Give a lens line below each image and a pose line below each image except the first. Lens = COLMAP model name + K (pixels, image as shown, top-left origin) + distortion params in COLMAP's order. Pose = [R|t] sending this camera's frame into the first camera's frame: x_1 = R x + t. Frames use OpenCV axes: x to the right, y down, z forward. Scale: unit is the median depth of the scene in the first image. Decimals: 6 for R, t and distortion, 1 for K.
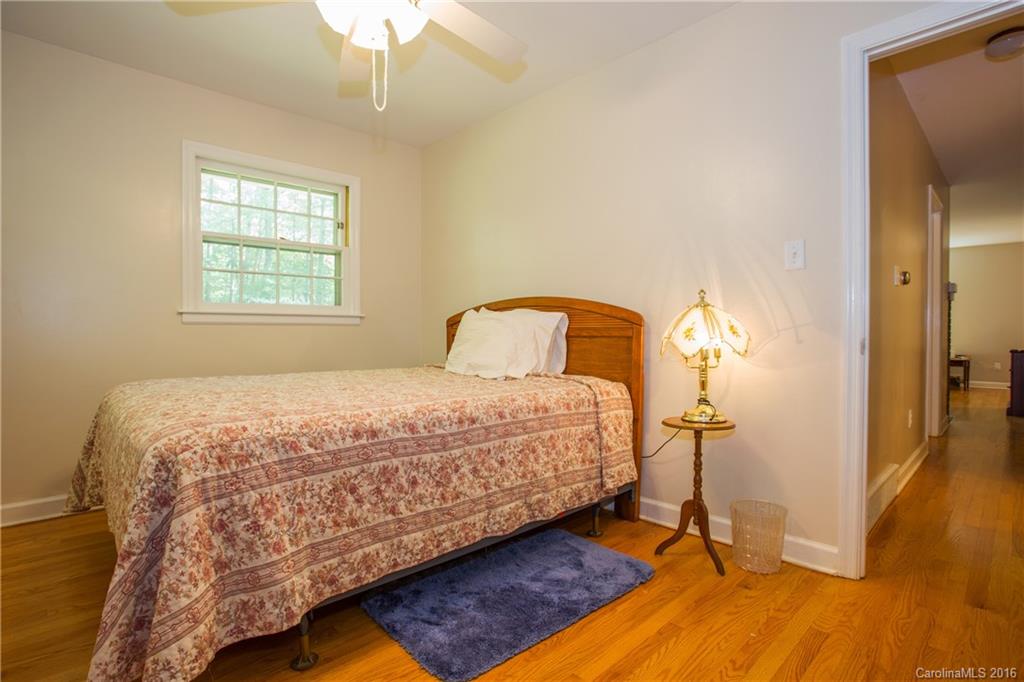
lens RADIAL K [[499.8, 0, 502.9], [0, 499.8, 341.5], [0, 0, 1]] dist [-0.083014, 0.036521]
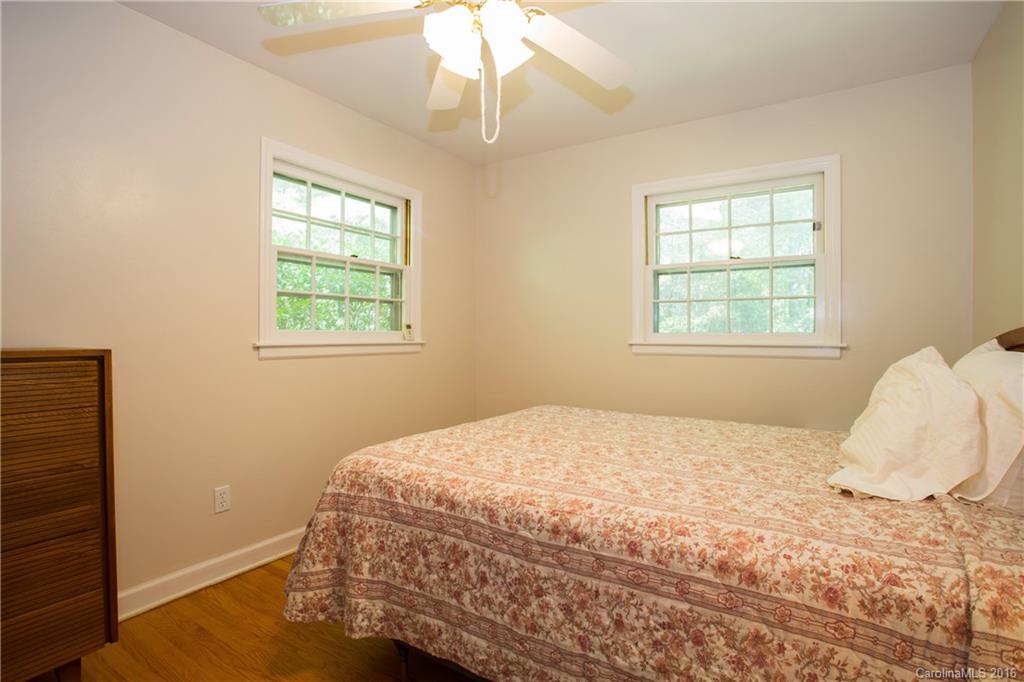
lens RADIAL K [[499.8, 0, 502.9], [0, 499.8, 341.5], [0, 0, 1]] dist [-0.083014, 0.036521]
pose [[0.243402, 0.010960, -0.969864, 0.625659], [-0.020928, 0.999763, 0.006046, -0.121963], [0.969700, 0.018826, 0.243574, 0.817480]]
